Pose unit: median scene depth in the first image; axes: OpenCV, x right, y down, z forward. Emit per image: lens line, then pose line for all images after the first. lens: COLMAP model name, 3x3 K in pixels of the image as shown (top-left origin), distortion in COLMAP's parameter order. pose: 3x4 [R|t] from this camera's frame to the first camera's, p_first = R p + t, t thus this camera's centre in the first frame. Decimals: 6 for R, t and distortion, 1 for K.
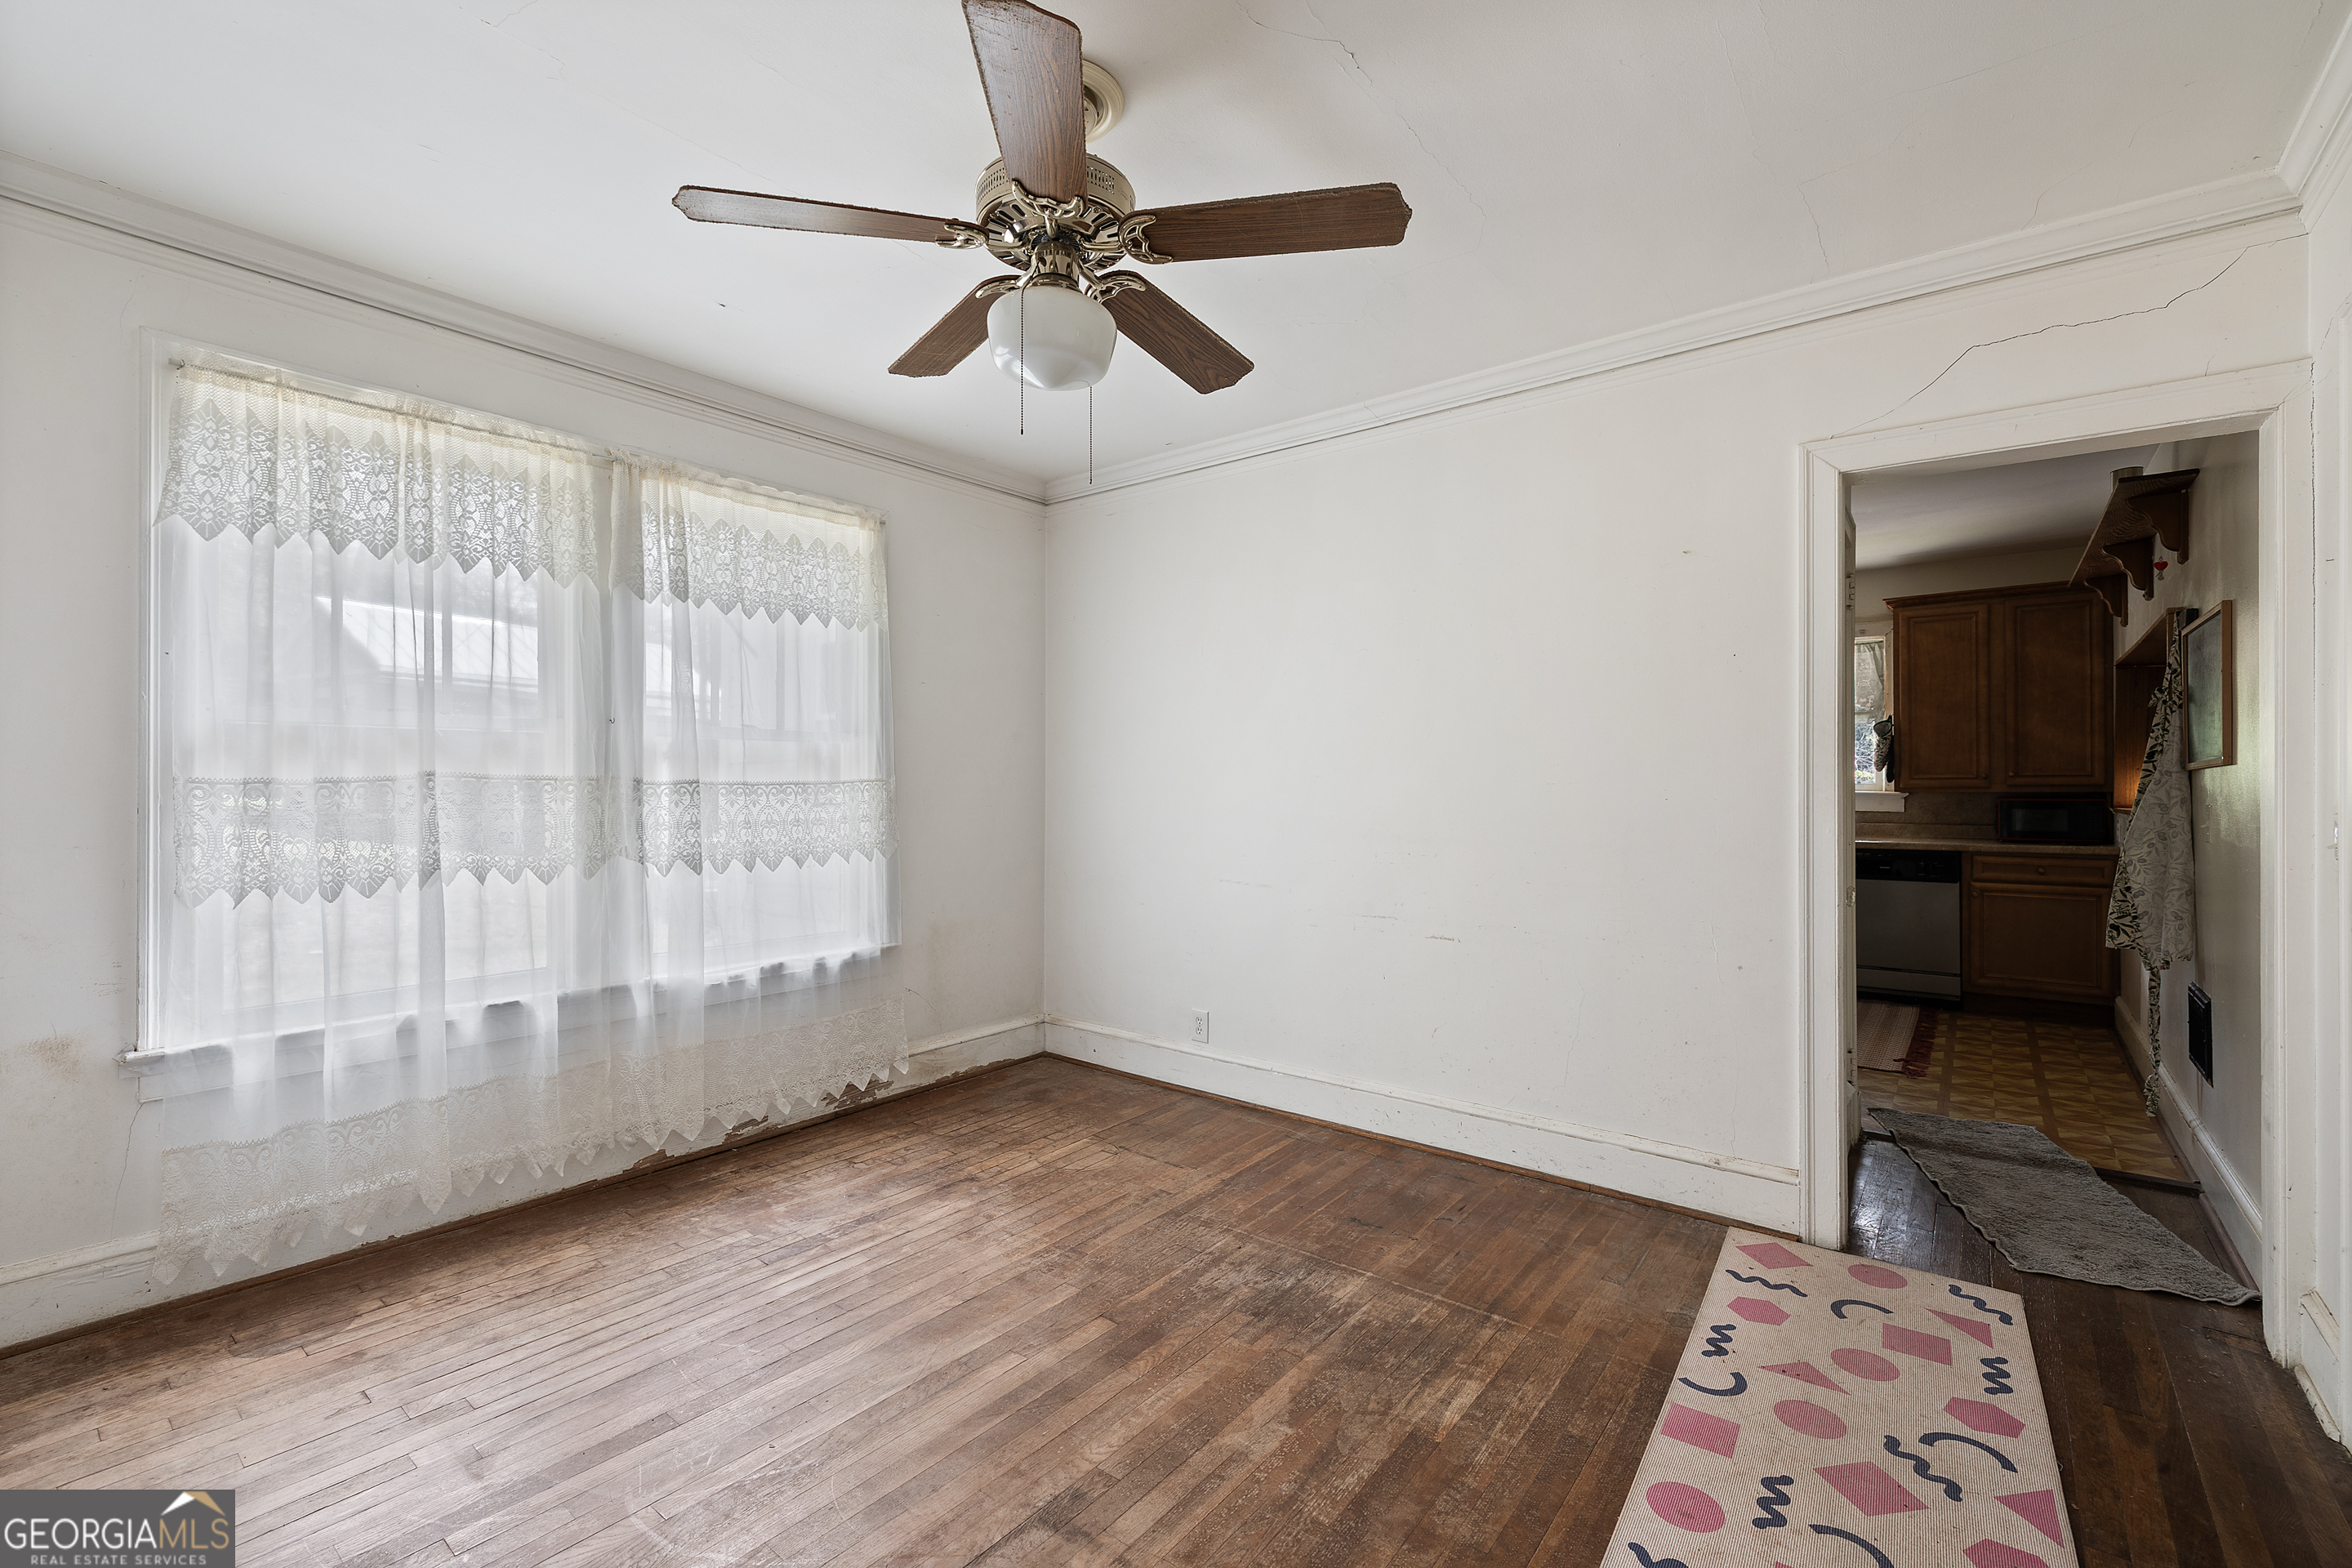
lens RADIAL K [[1017.0, 0, 1140.7], [0, 1017.0, 790.7], [0, 0, 1]] dist [-0.002827, -0.000272]
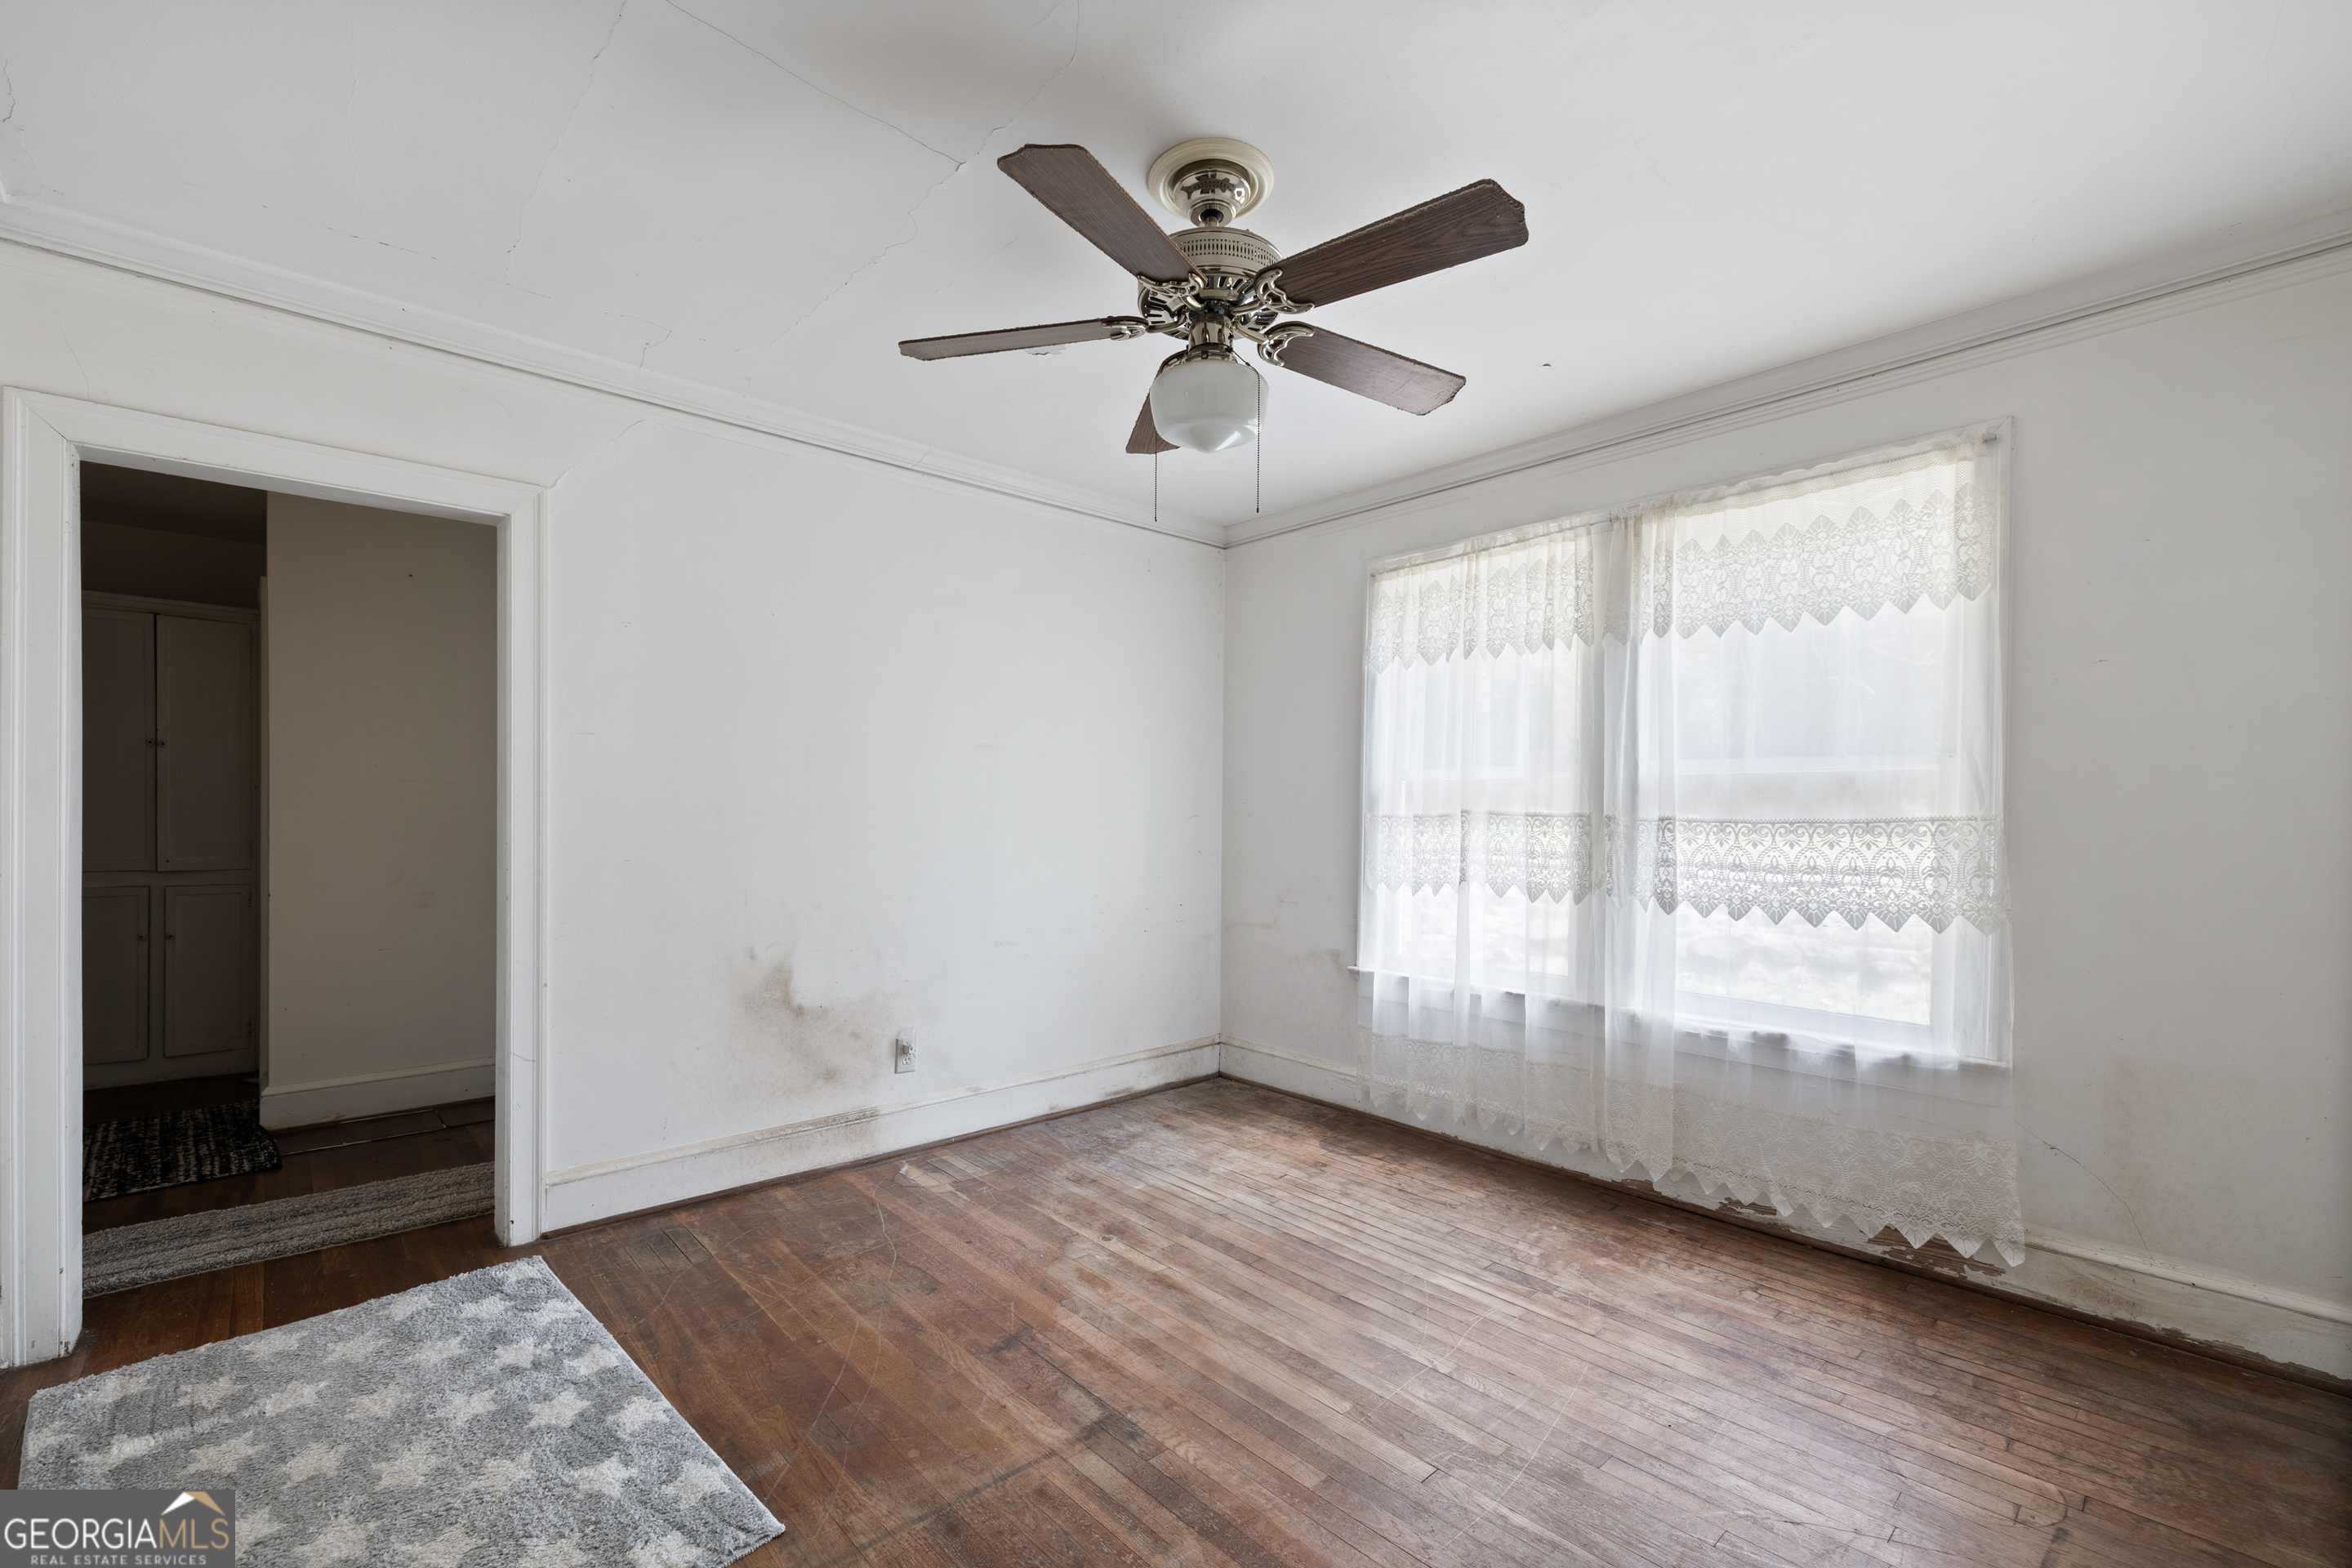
lens RADIAL K [[1000.9, 0, 1171.9], [0, 1000.9, 826.8], [0, 0, 1]] dist [0.001808, -0.000179]
pose [[-0.145024, 0.012428, -0.989350, 0.607083], [-0.013983, 0.999796, 0.014609, -0.008373], [0.989329, 0.015952, -0.144821, 0.693164]]
